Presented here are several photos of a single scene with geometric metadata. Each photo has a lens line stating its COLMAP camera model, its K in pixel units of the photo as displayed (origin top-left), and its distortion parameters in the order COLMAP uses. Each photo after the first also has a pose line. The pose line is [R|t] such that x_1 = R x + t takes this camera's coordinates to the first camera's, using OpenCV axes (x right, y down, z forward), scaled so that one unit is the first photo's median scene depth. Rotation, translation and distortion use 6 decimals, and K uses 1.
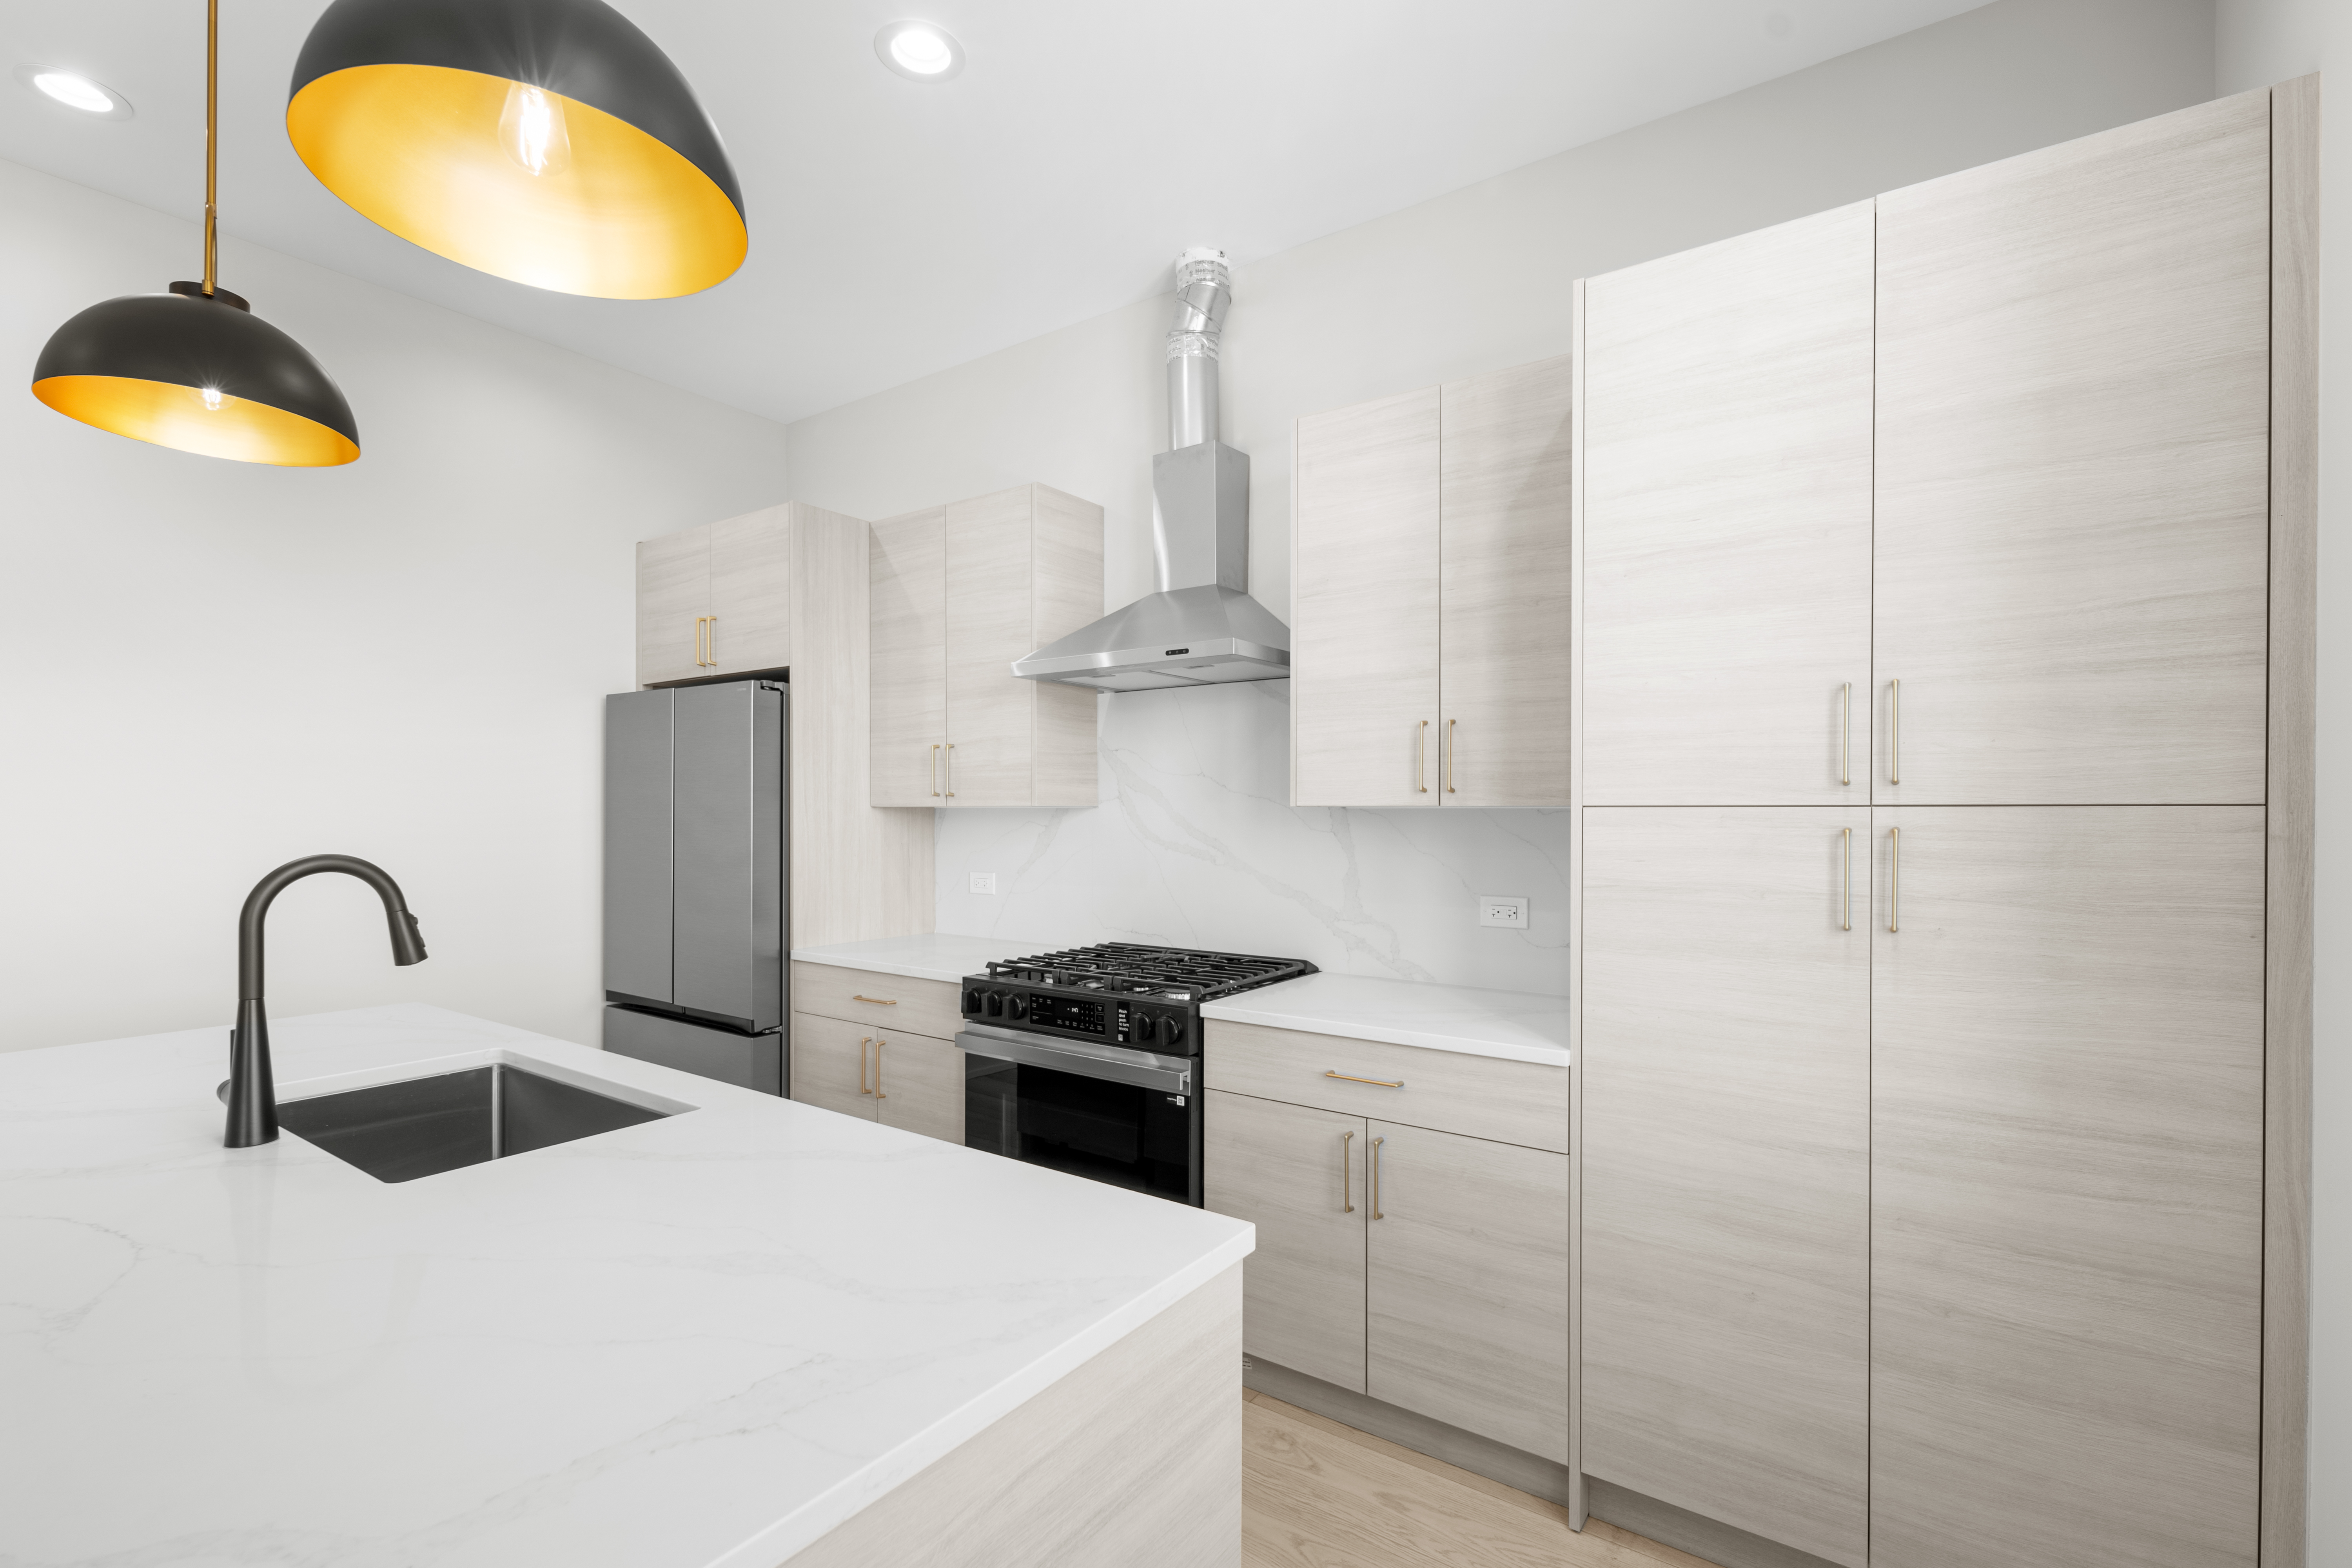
lens RADIAL K [[1056.5, 0, 1186.8], [0, 1056.5, 805.8], [0, 0, 1]] dist [0.005932, -0.002987]
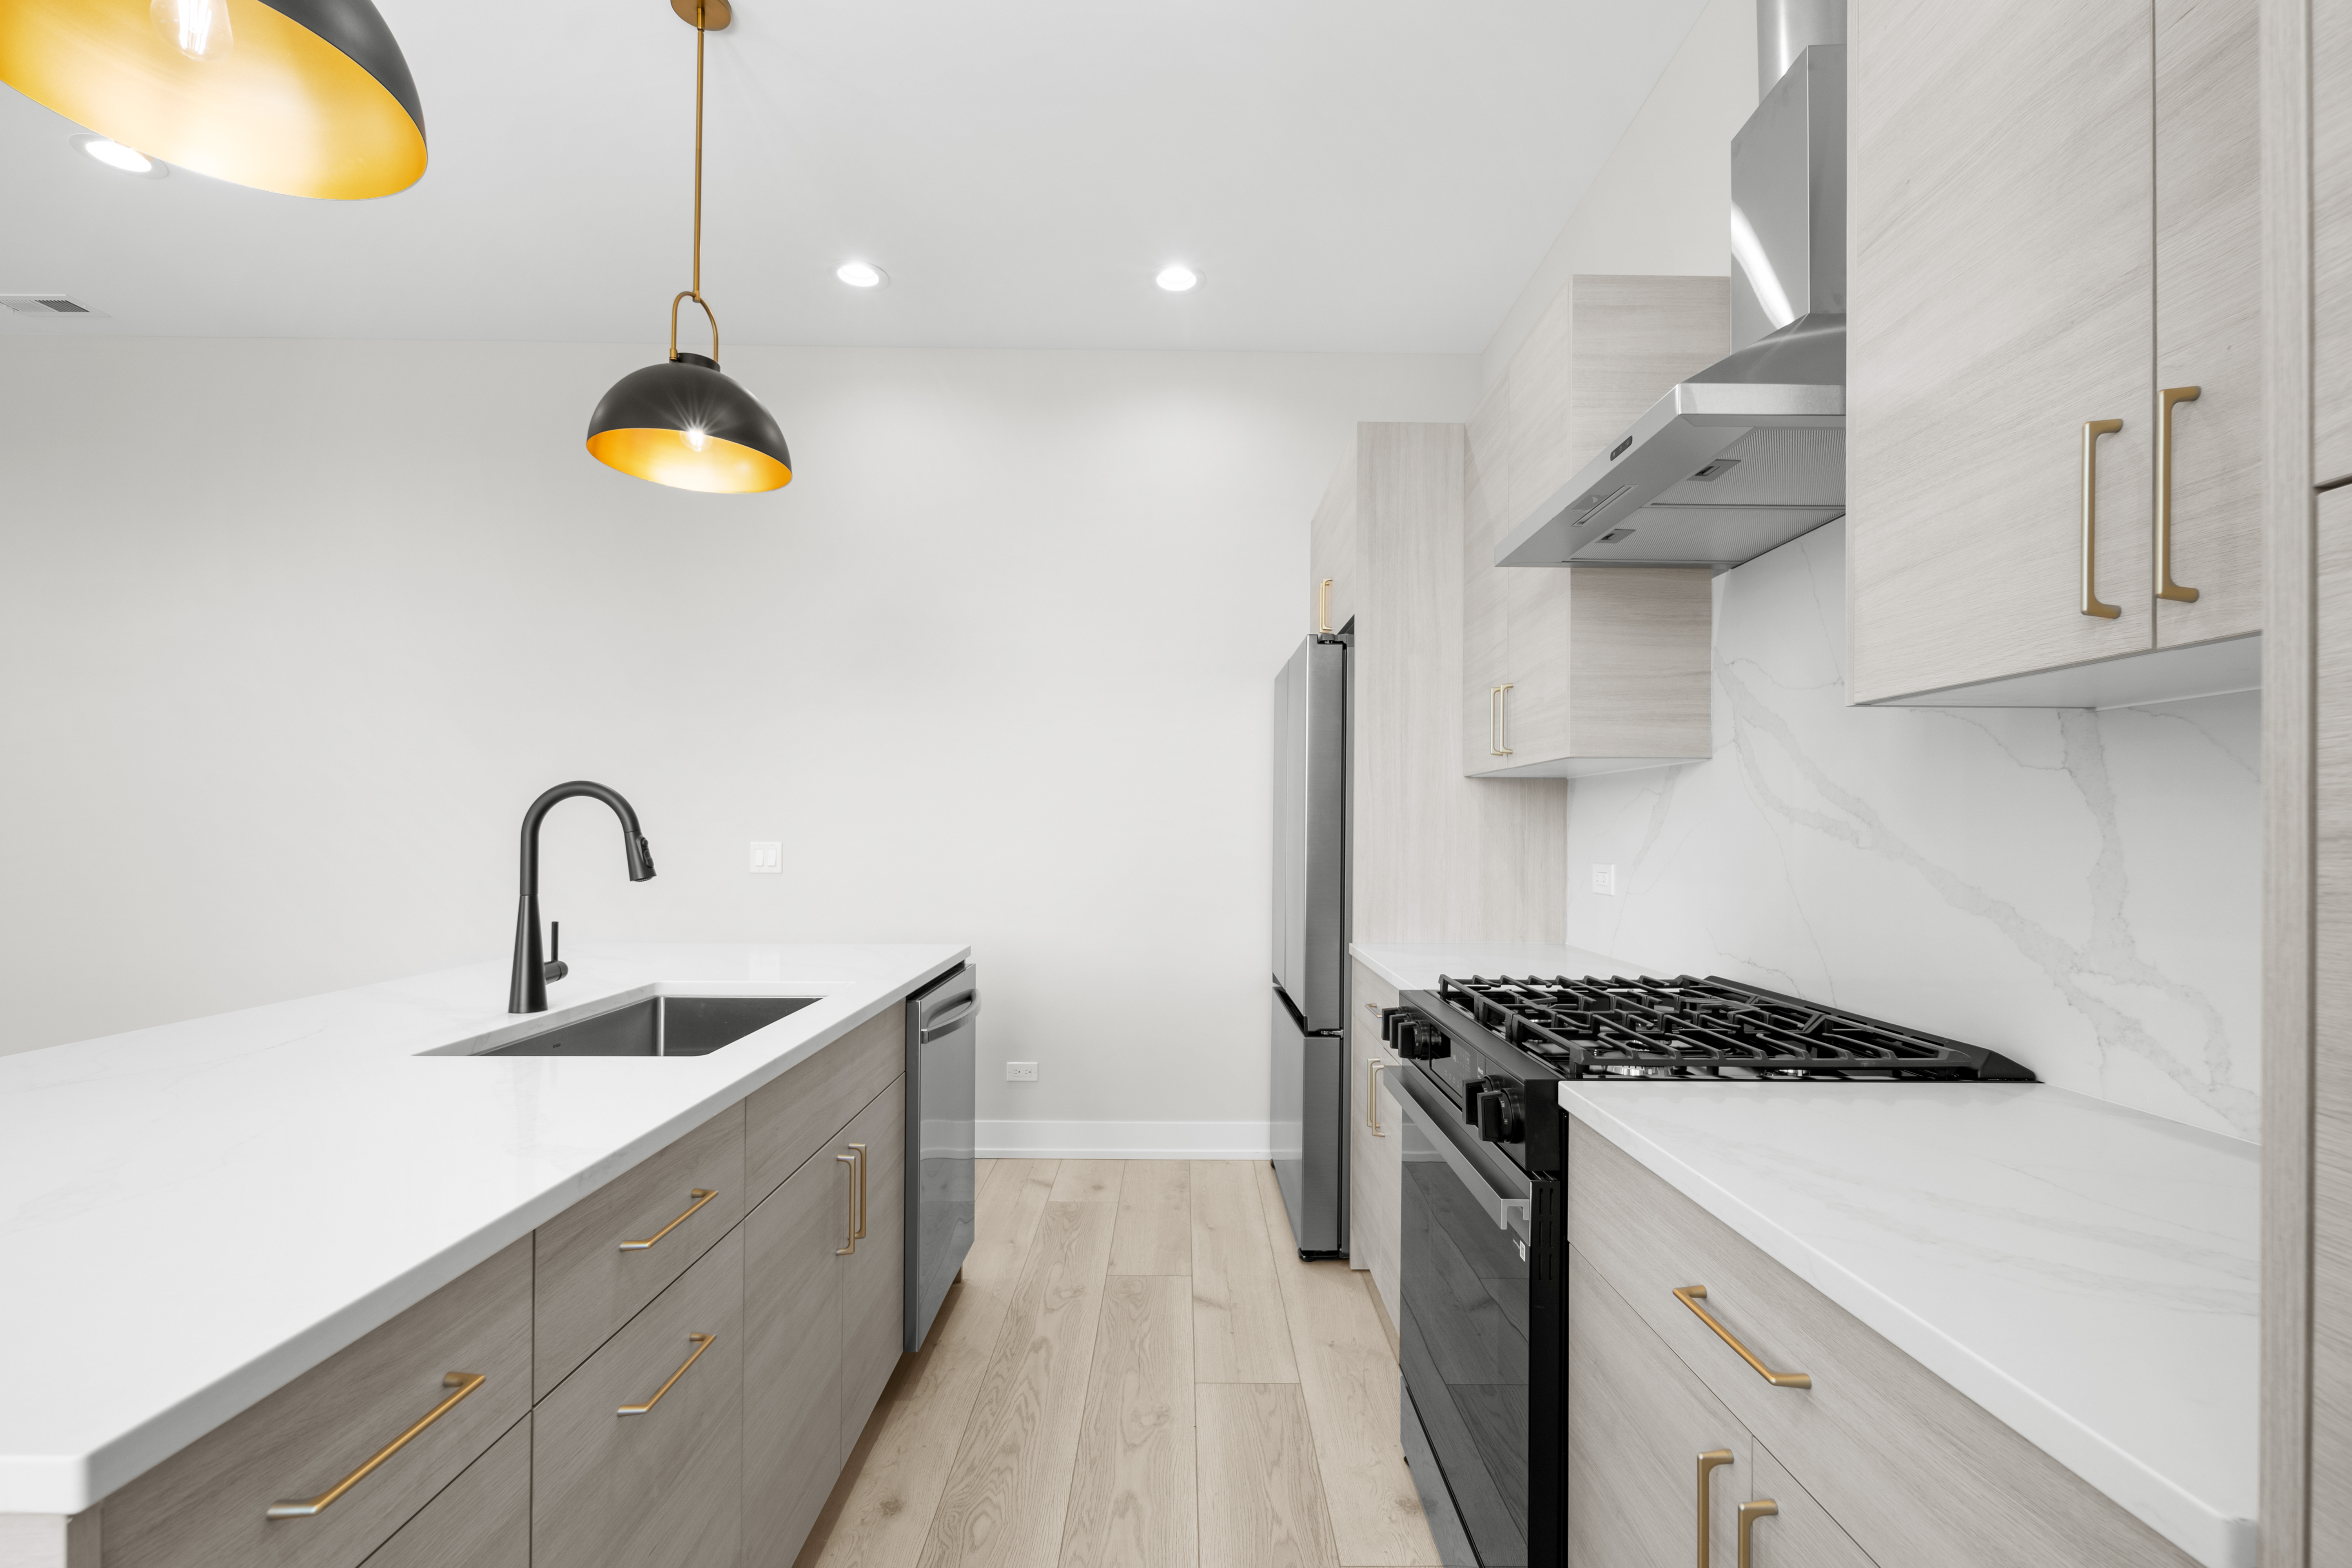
lens RADIAL K [[1056.5, 0, 1188.9], [0, 1056.5, 817.7], [0, 0, 1]] dist [0.005932, -0.002987]
pose [[0.580370, -0.008502, -0.814309, 0.288673], [-0.001789, 0.999930, -0.011715, 0.052038], [0.814351, 0.008256, 0.580314, 0.455623]]
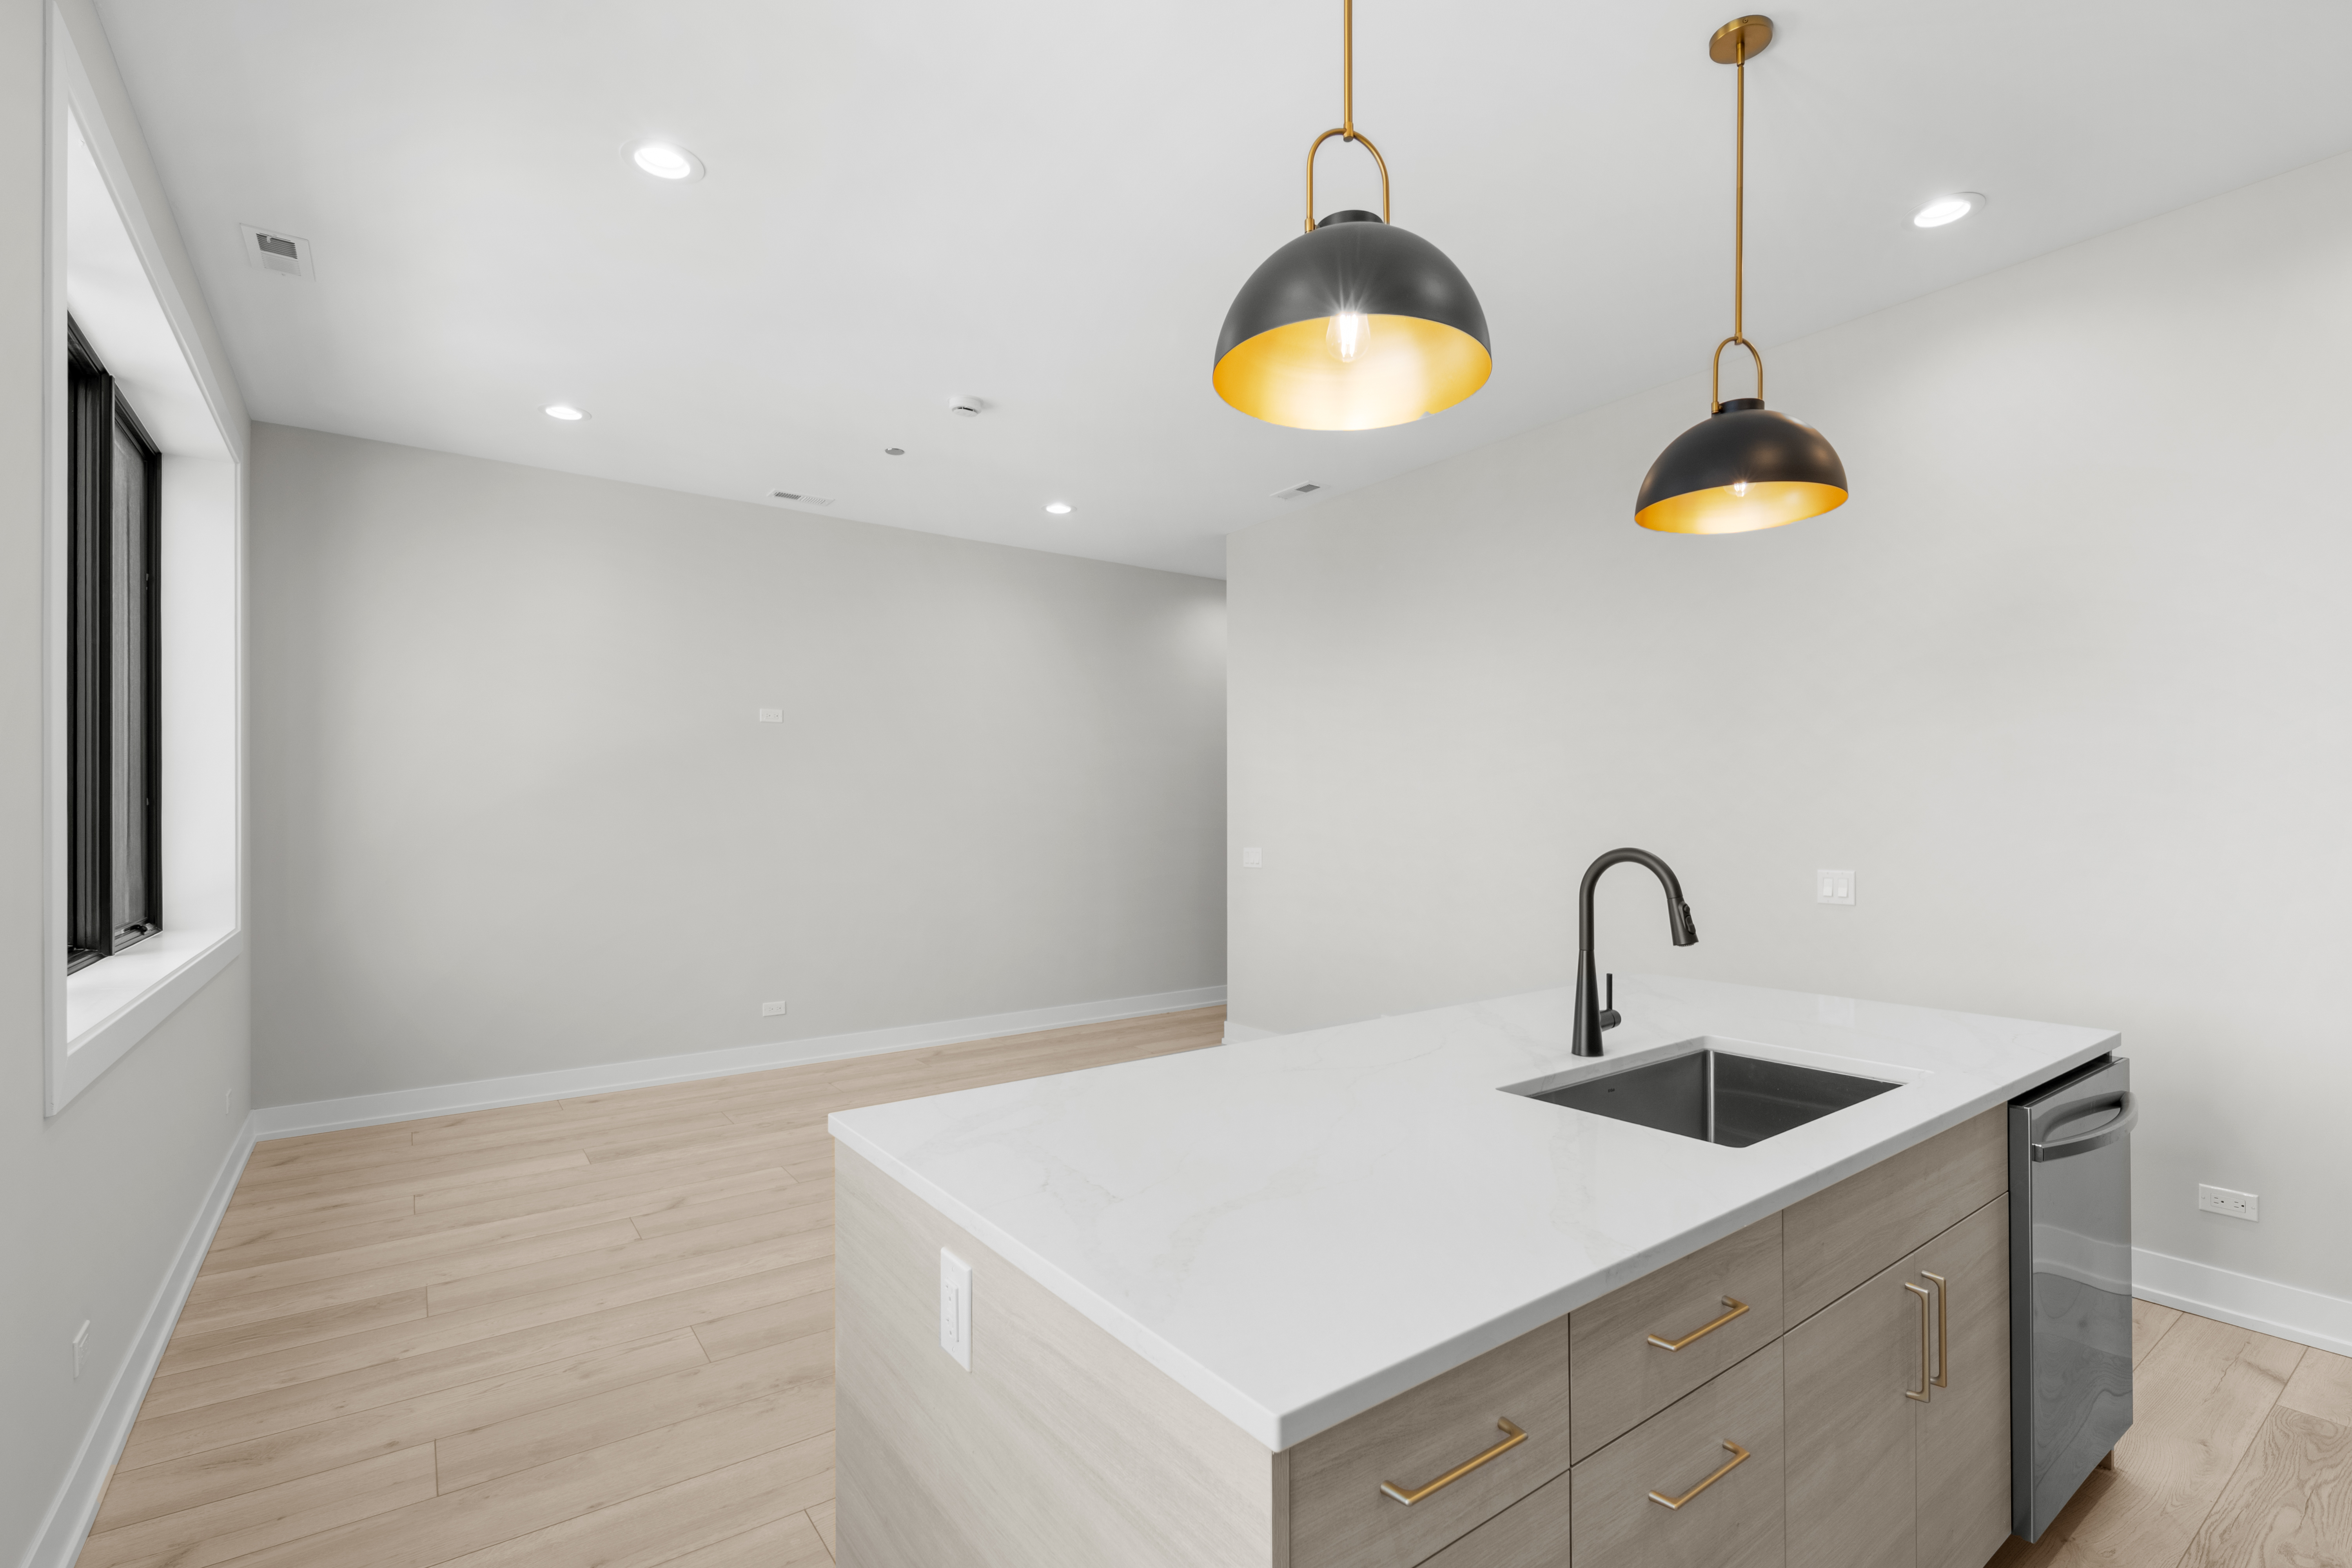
lens RADIAL K [[1056.5, 0, 1182.2], [0, 1056.5, 796.6], [0, 0, 1]] dist [0.005932, -0.002987]
pose [[-0.324812, -0.008046, -0.945744, 0.301291], [0.002768, 0.999951, -0.009458, -0.003497], [0.945775, -0.005690, -0.324774, 0.475658]]
